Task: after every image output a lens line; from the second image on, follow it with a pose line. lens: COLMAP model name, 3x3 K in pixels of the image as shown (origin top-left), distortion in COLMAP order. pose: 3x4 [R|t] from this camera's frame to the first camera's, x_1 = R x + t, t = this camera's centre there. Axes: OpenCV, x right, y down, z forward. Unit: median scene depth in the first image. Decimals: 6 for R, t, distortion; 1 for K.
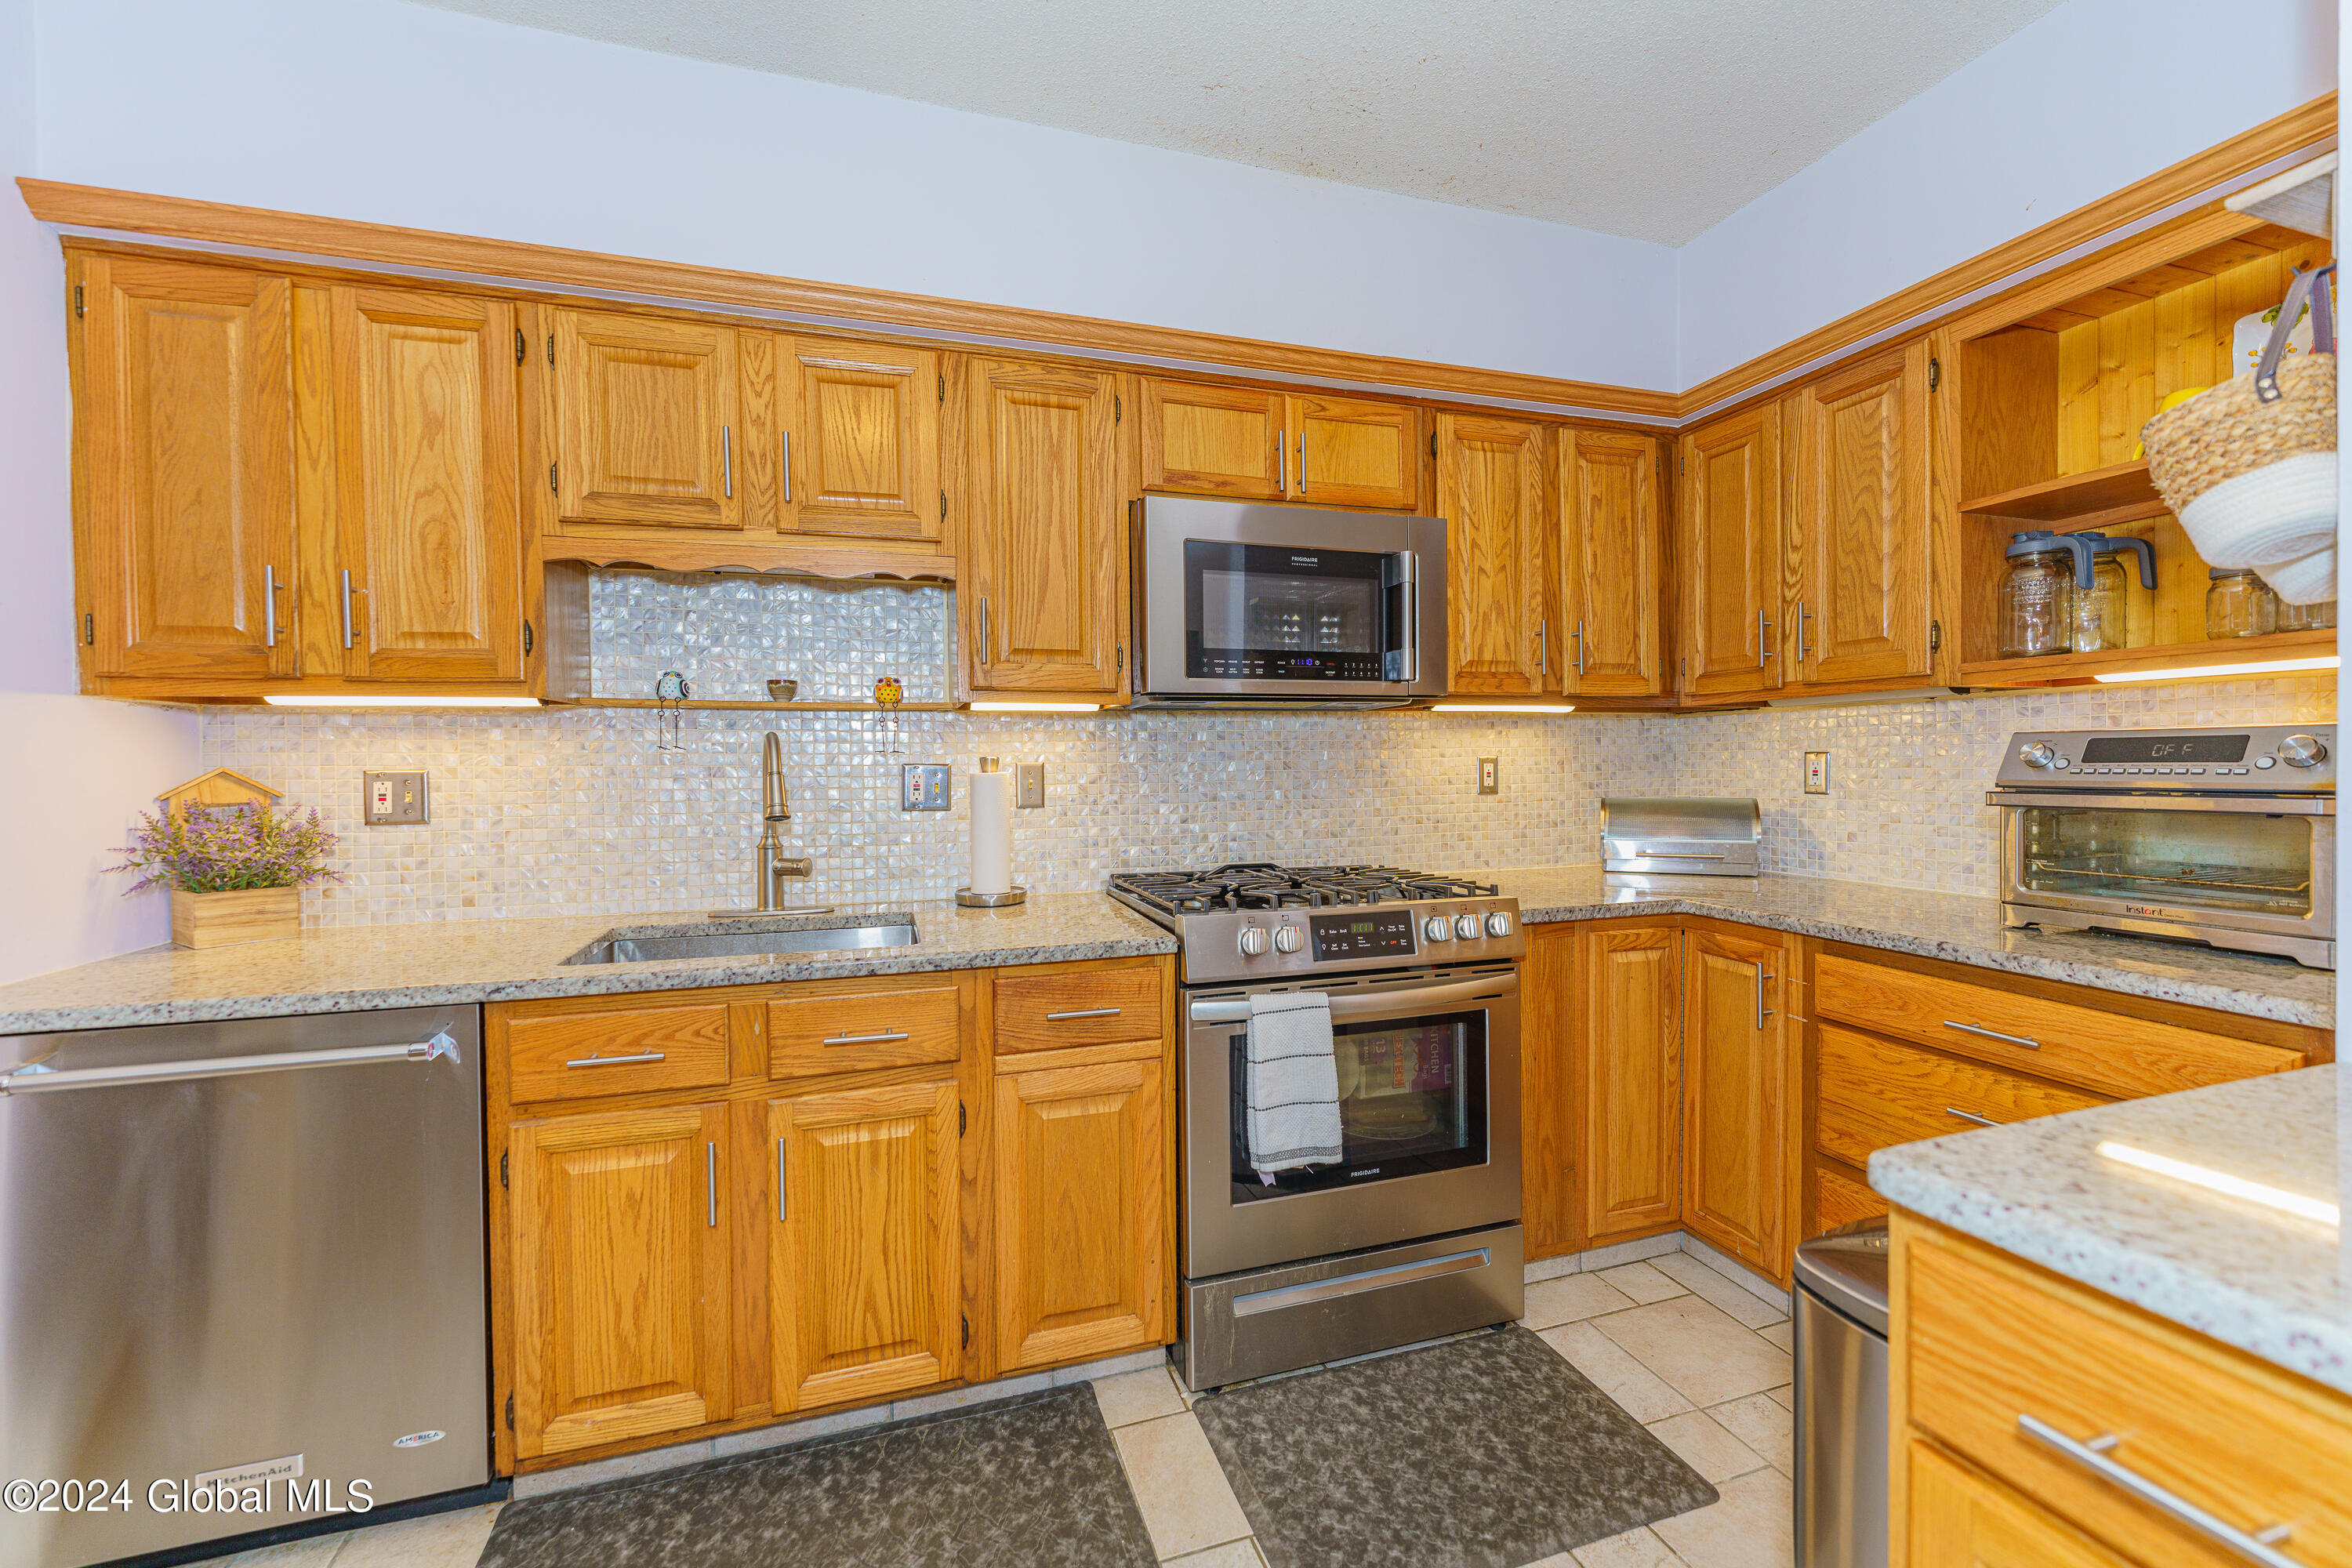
lens RADIAL K [[937.4, 0, 1177.4], [0, 937.4, 777.7], [0, 0, 1]] dist [-0.008434, 0.000165]
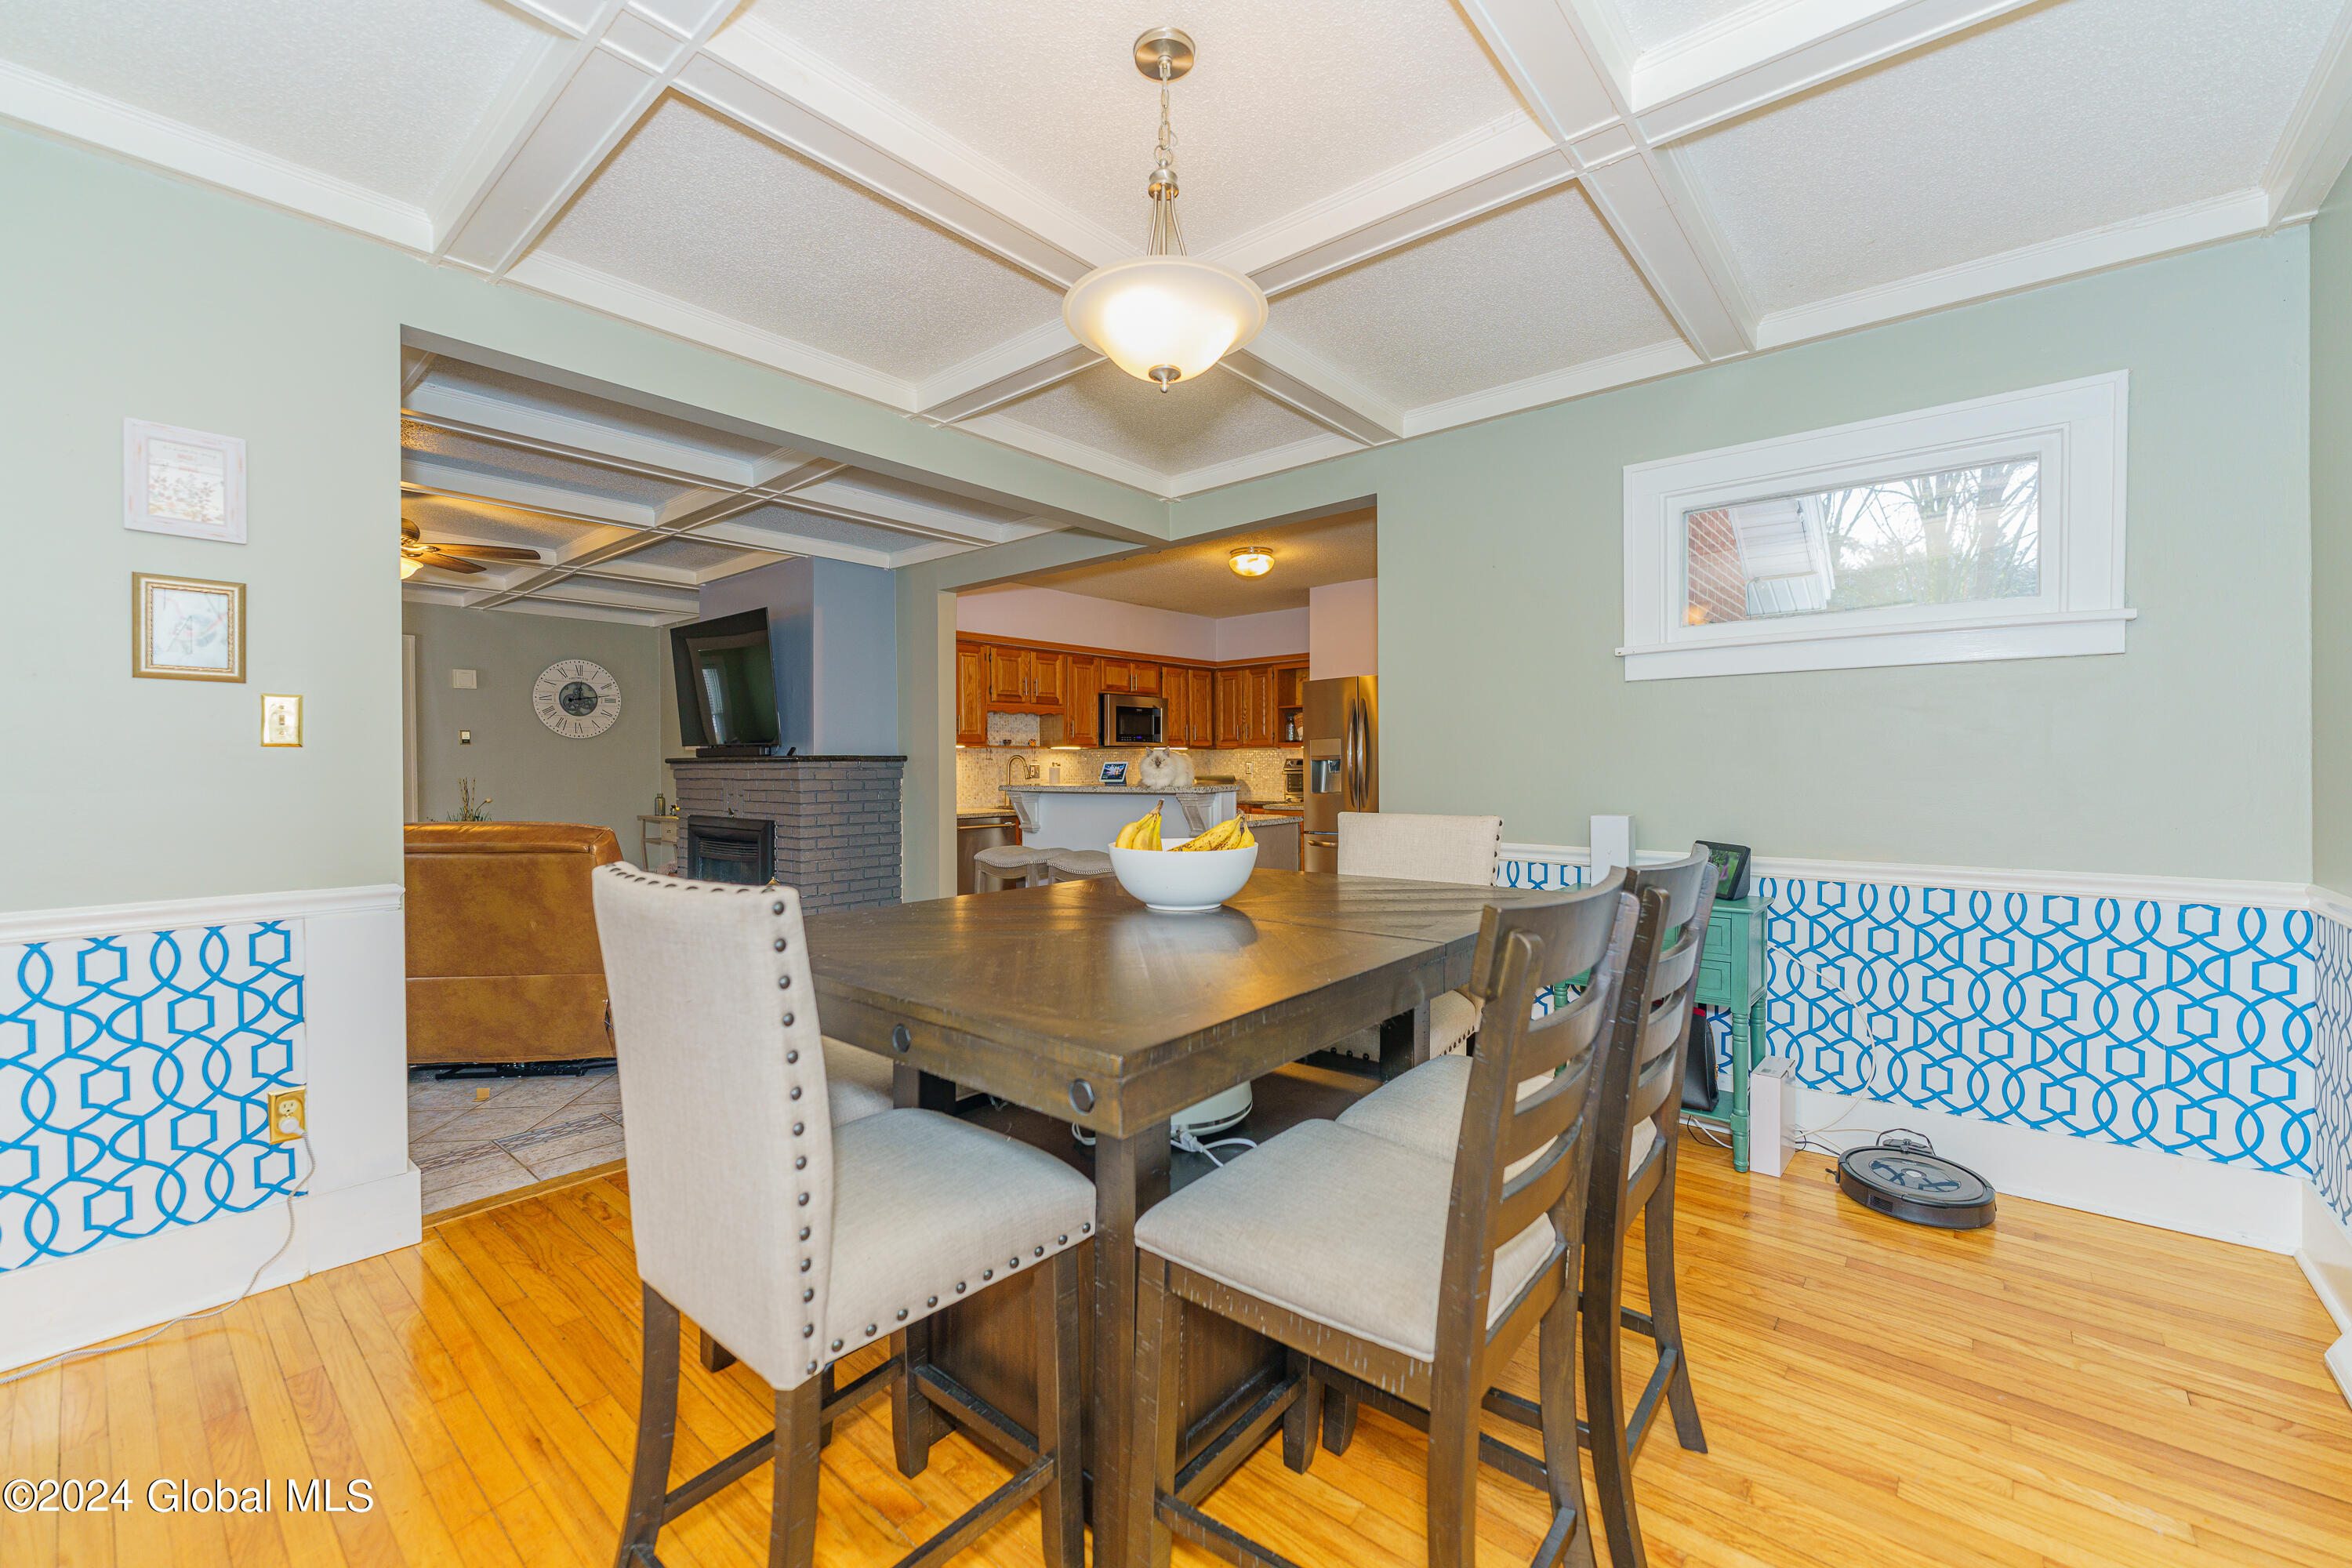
lens RADIAL K [[937.4, 0, 1177.4], [0, 937.4, 777.7], [0, 0, 1]] dist [-0.008434, 0.000165]
pose [[0.847534, -0.003762, 0.530728, -1.657871], [0.006618, 0.999972, -0.003482, 0.049919], [-0.530700, 0.006463, 0.847535, -2.168618]]
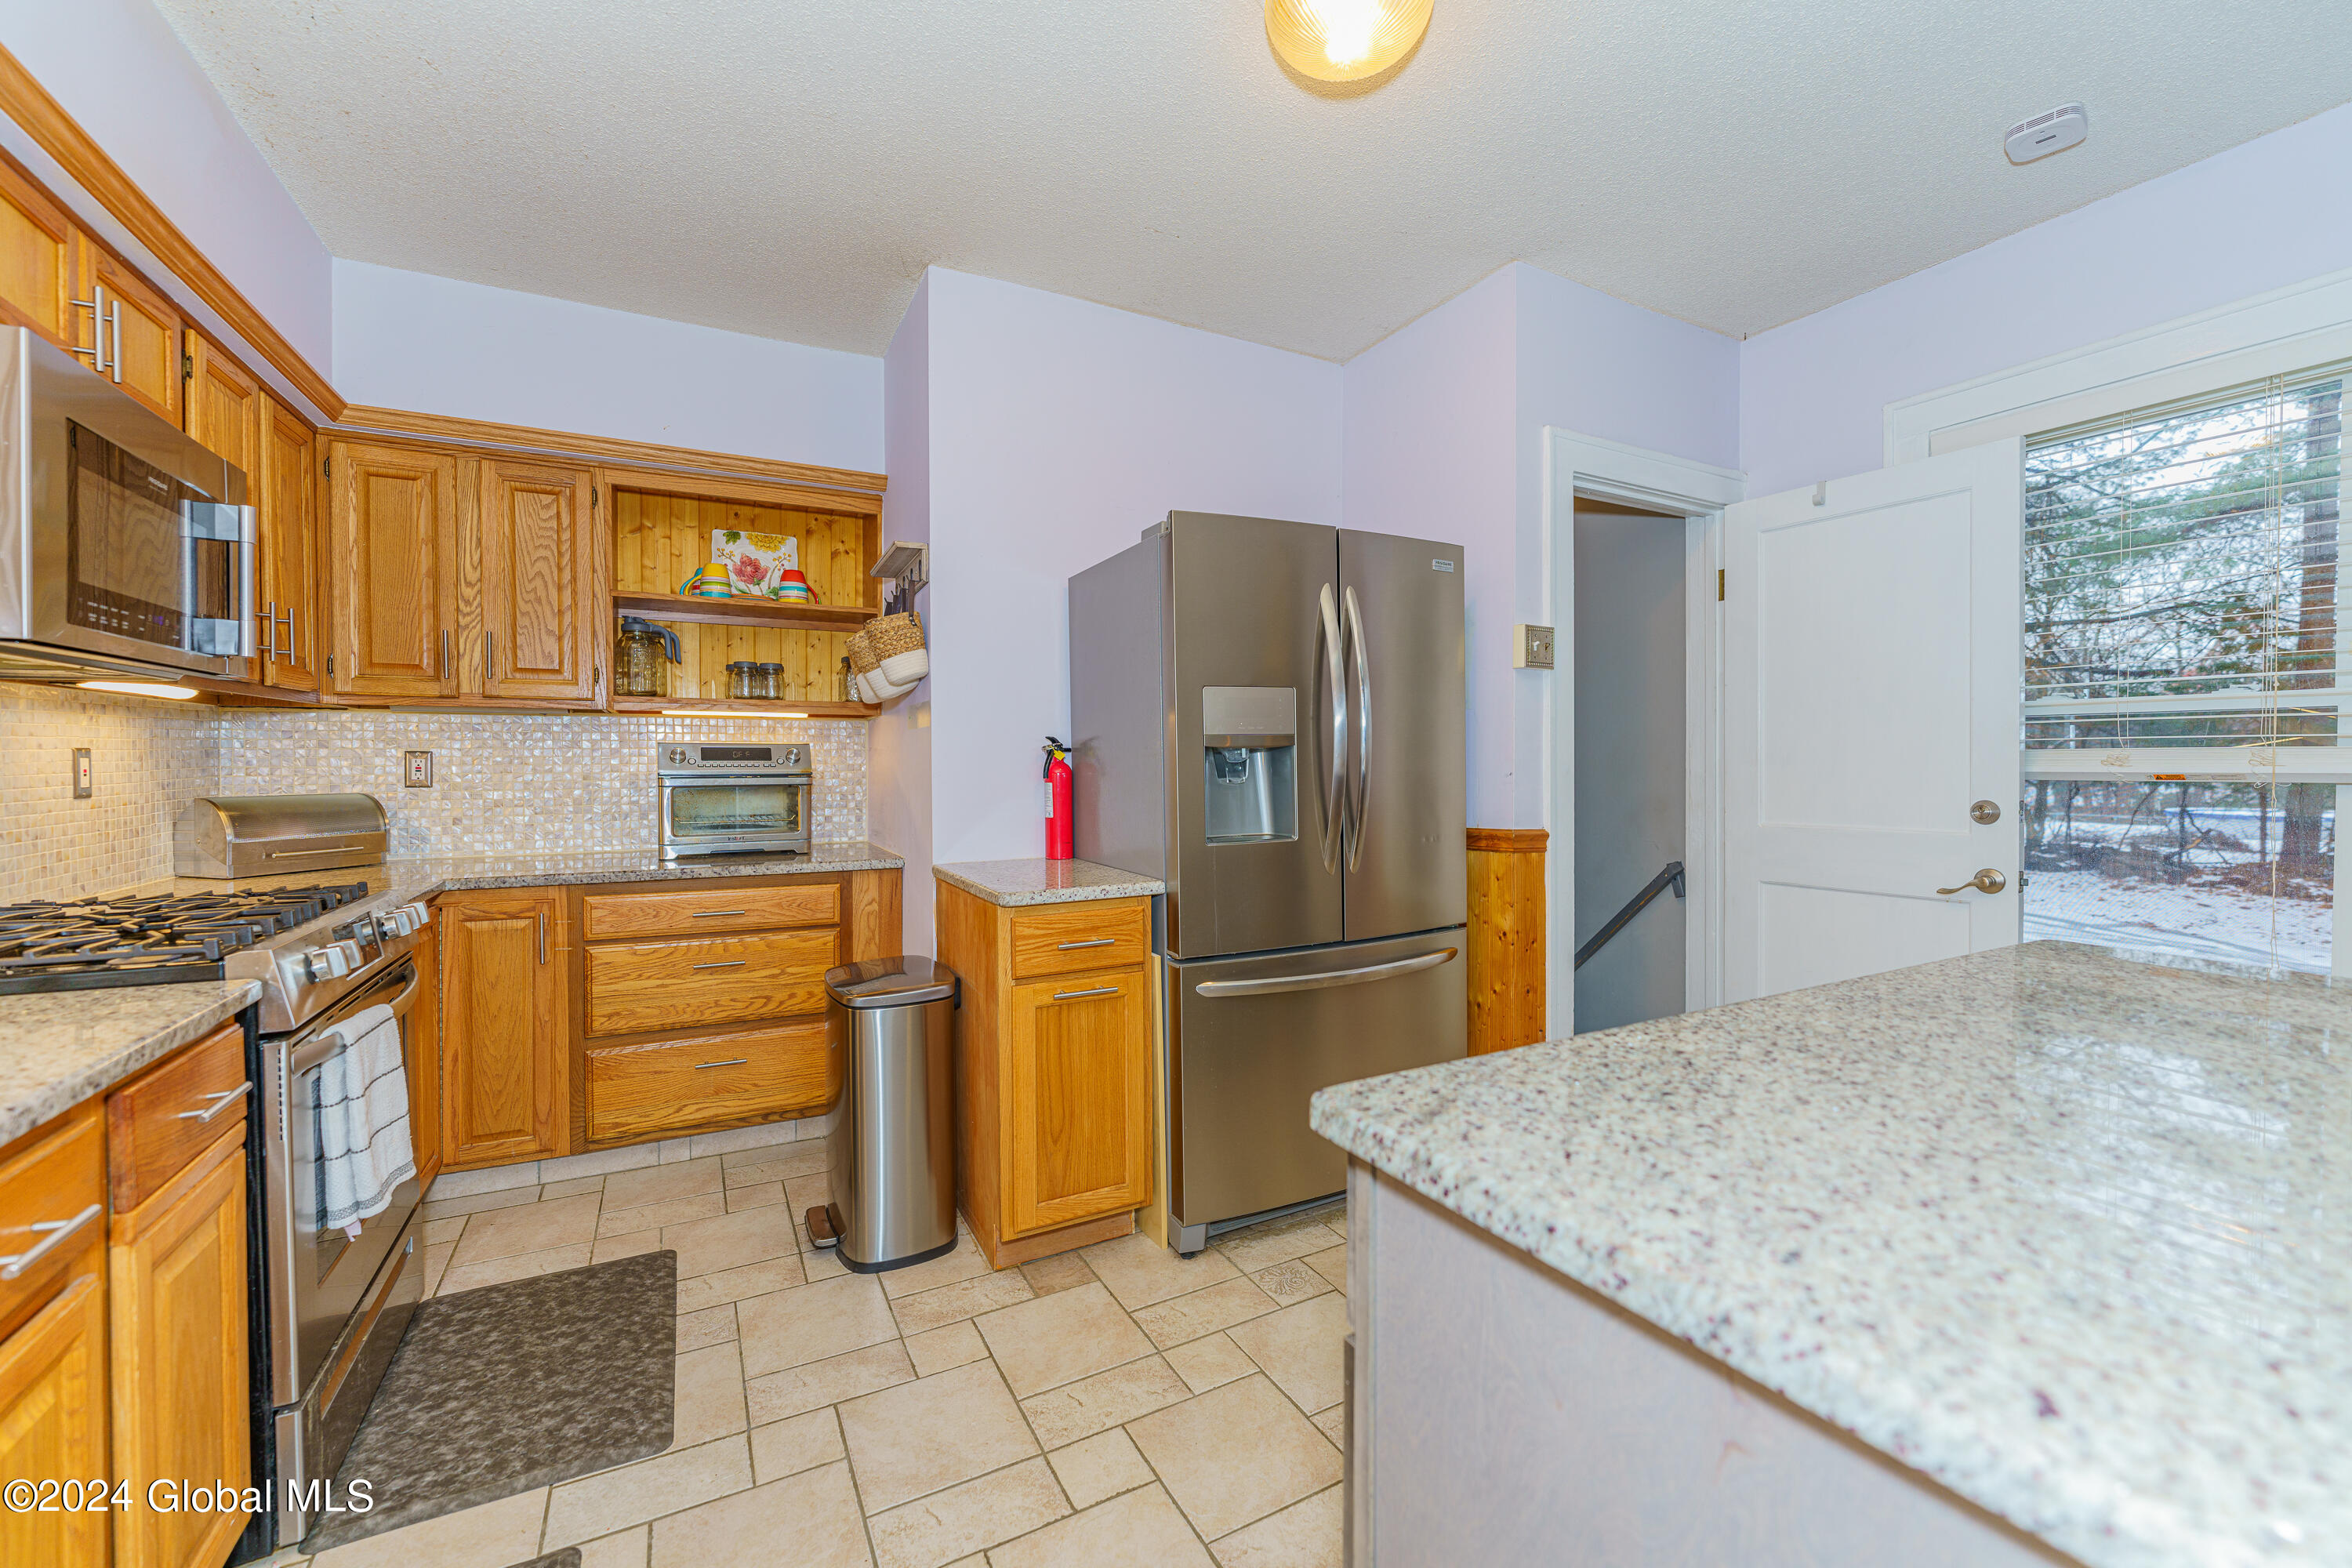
lens RADIAL K [[930.8, 0, 1181.4], [0, 930.8, 774.2], [0, 0, 1]] dist [-0.024431, 0.000044]
pose [[-0.185087, -0.005088, 0.982709, -0.695924], [0.014231, 0.999868, 0.007857, 0.006353], [-0.982619, 0.015439, -0.184990, 0.315051]]
